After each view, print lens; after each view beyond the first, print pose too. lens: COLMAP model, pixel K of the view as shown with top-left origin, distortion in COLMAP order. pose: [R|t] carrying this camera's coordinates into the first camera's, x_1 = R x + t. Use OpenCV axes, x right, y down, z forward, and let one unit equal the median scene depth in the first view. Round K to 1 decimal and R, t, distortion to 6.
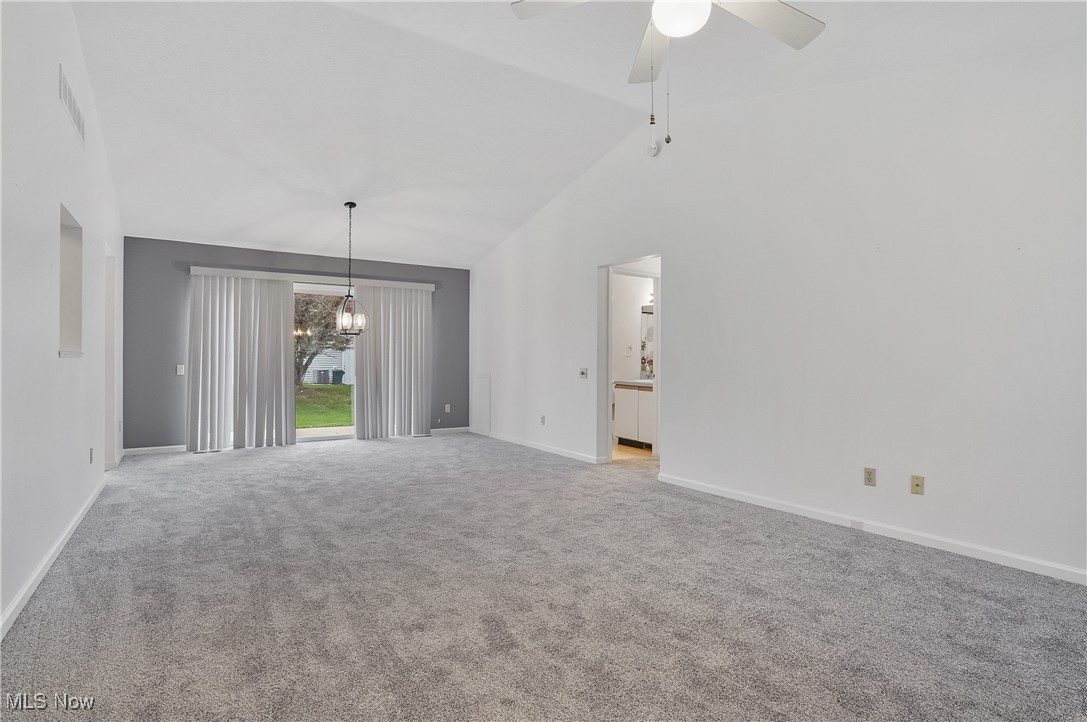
lens RADIAL K [[549.5, 0, 543.5], [0, 549.5, 361.0], [0, 0, 1]] dist [-0.031541, 0.000150]
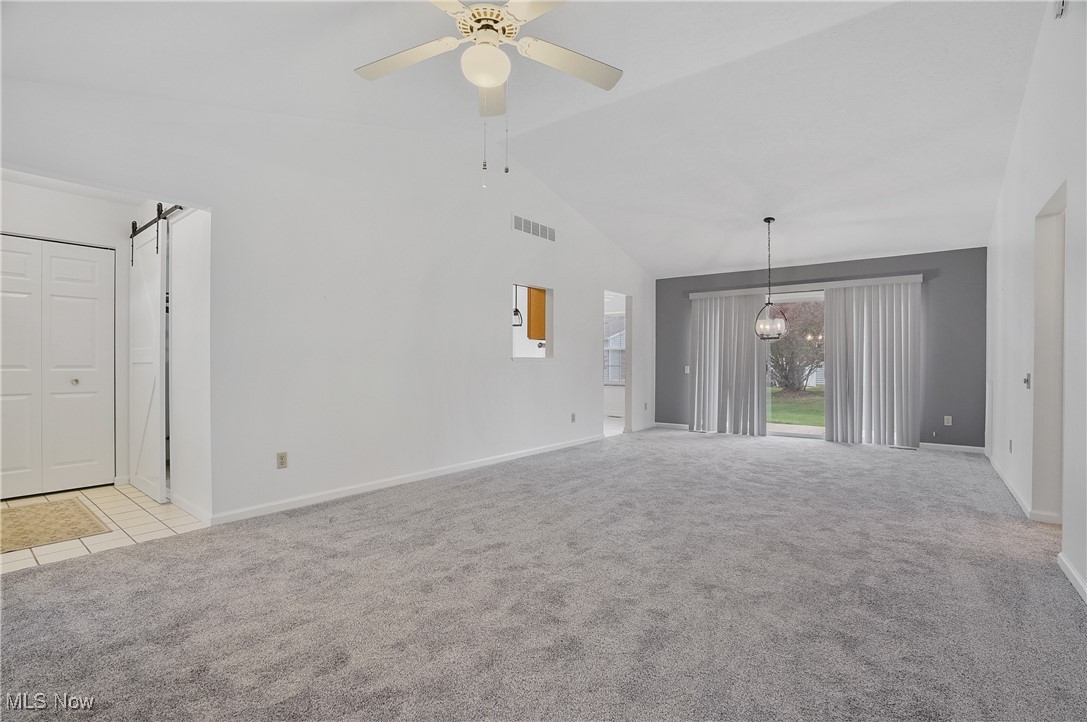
lens RADIAL K [[504.3, 0, 542.8], [0, 504.3, 367.5], [0, 0, 1]] dist [-0.074283, 0.030688]
pose [[0.333403, 0.007202, -0.942757, 0.401558], [-0.001005, 0.999973, 0.007284, 0.001635], [0.942784, -0.001481, 0.333402, 0.230349]]
